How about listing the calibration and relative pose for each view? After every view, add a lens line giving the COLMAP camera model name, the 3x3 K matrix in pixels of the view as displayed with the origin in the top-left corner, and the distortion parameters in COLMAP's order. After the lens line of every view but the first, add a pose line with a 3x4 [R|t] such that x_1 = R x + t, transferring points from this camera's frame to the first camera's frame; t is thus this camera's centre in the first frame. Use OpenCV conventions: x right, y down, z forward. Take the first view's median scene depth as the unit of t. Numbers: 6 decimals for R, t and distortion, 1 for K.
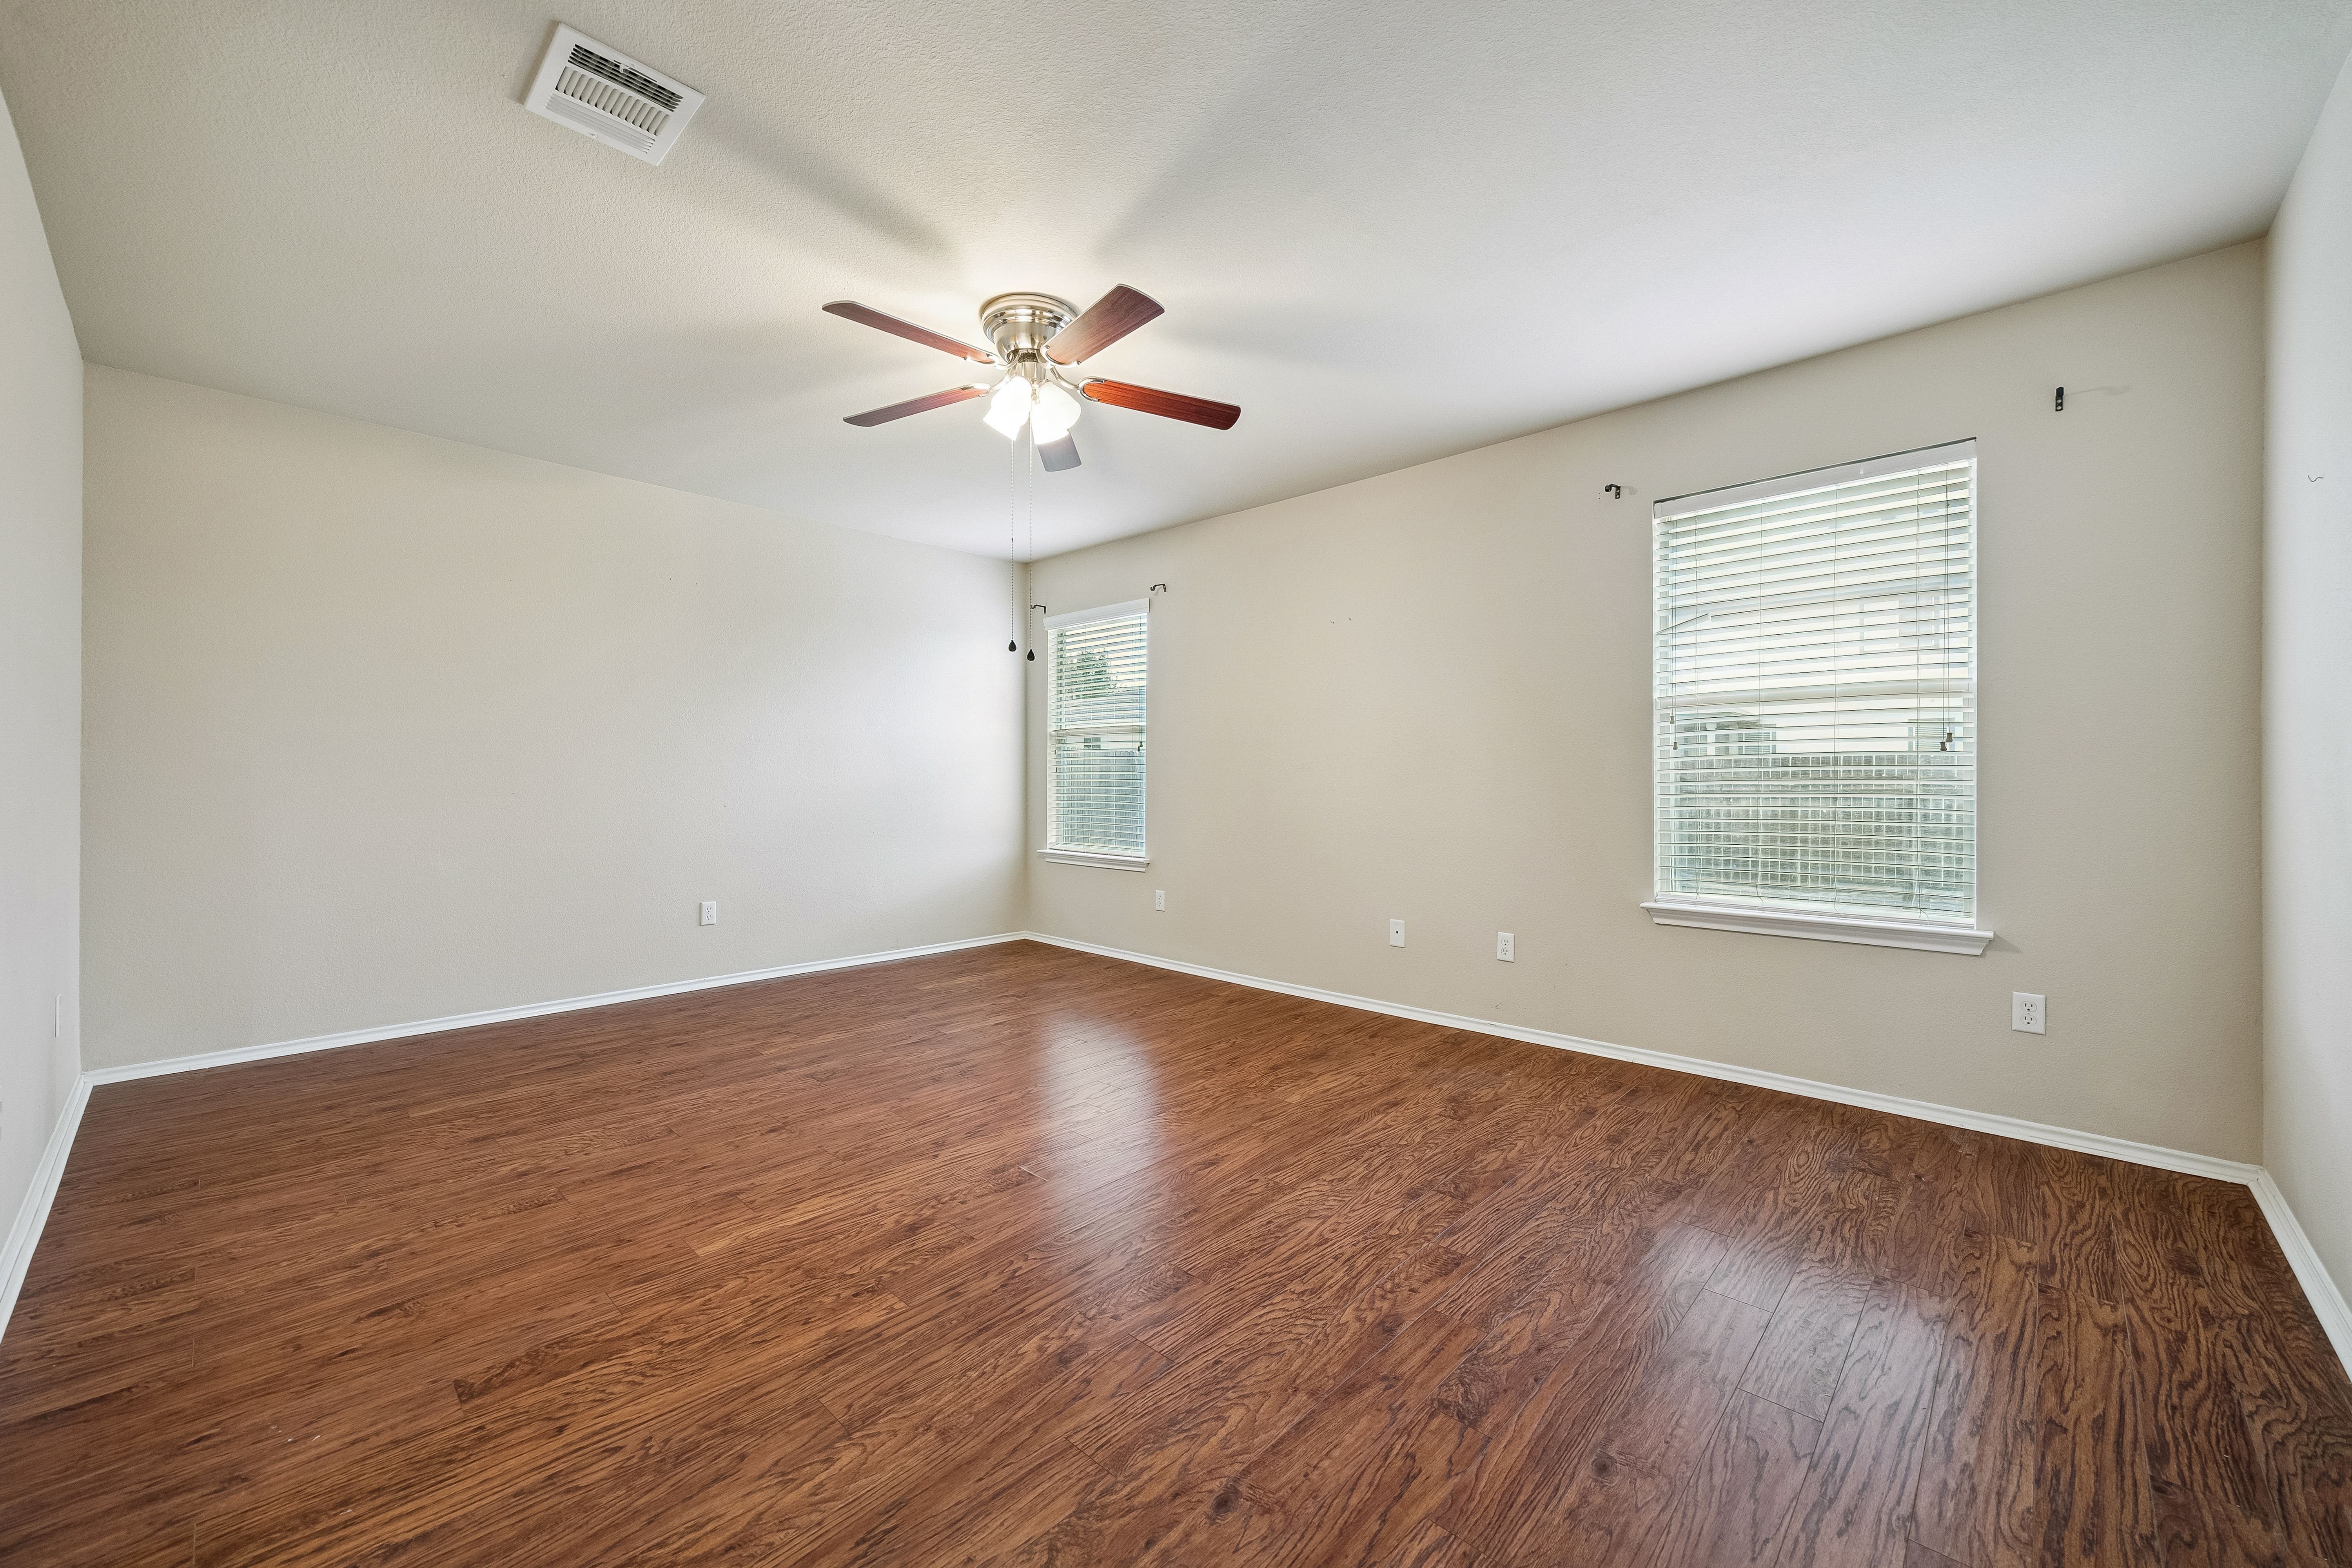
lens RADIAL K [[896.2, 0, 1173.8], [0, 896.2, 777.5], [0, 0, 1]] dist [-0.002522, 0.000057]
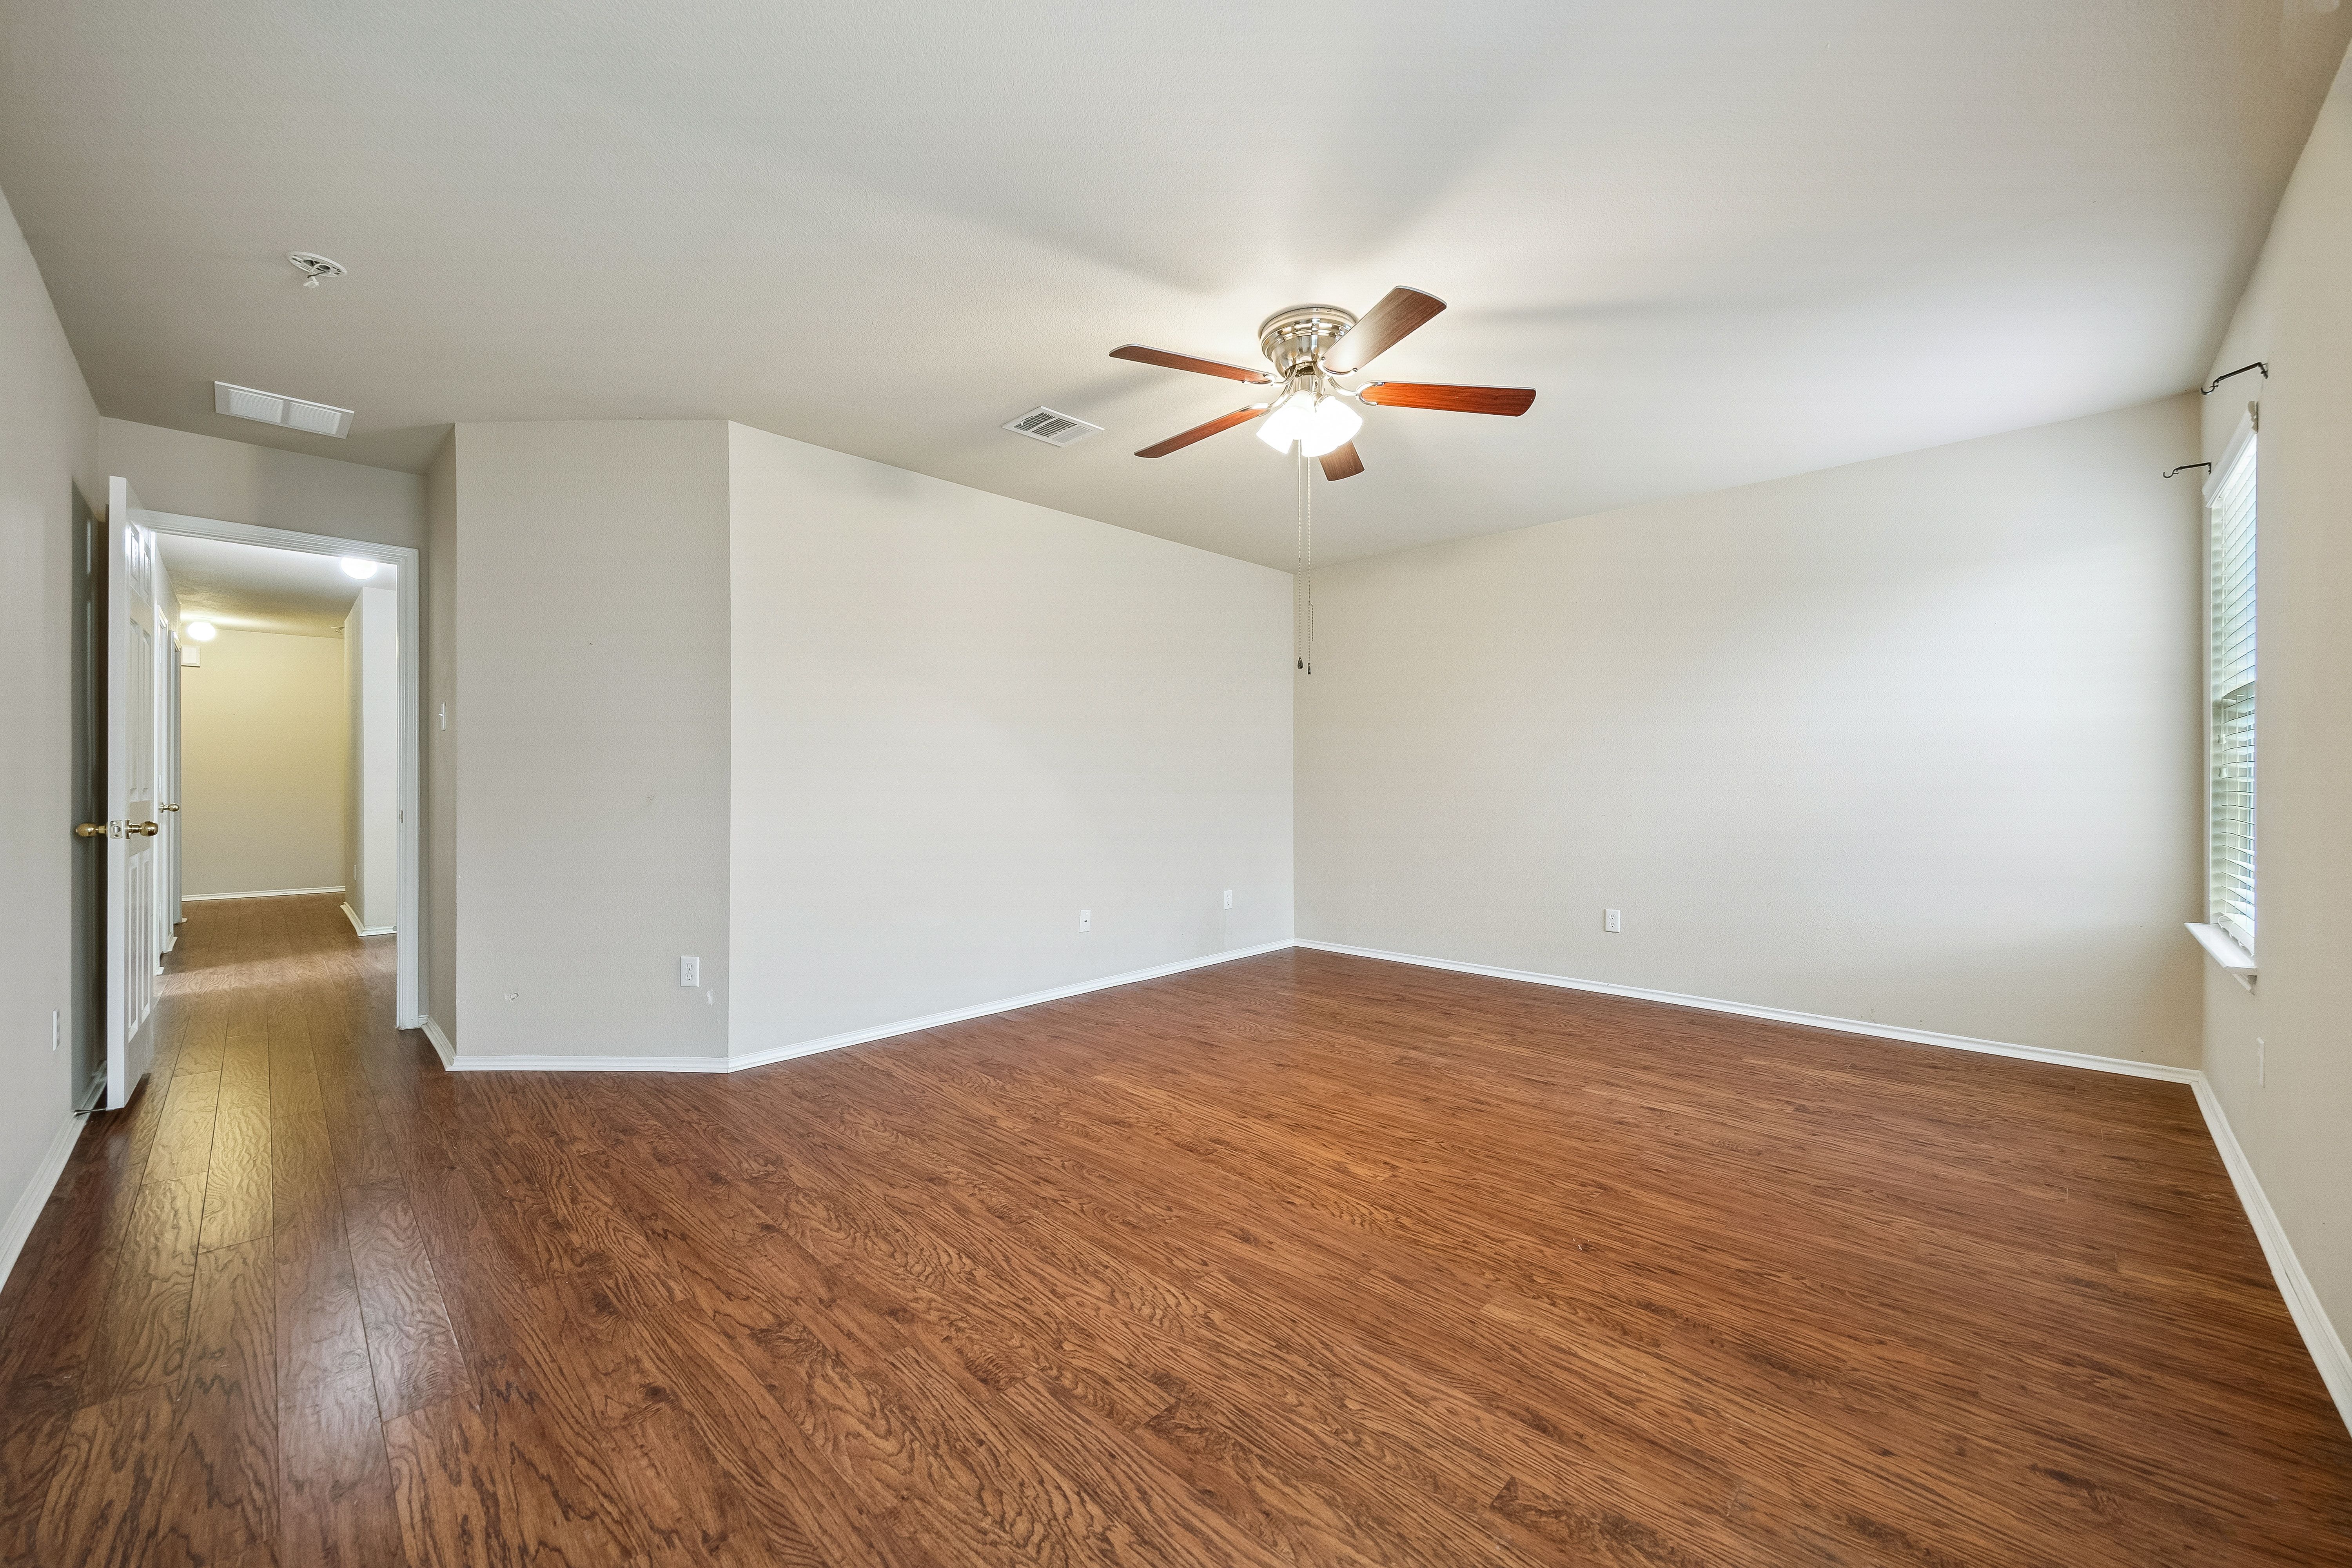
lens RADIAL K [[896.2, 0, 1173.8], [0, 896.2, 777.5], [0, 0, 1]] dist [-0.002522, 0.000057]
pose [[-0.011653, -0.004878, -0.999920, 0.951207], [0.002141, 0.999986, -0.004904, -0.012174], [0.999930, -0.002198, -0.011642, 0.980513]]
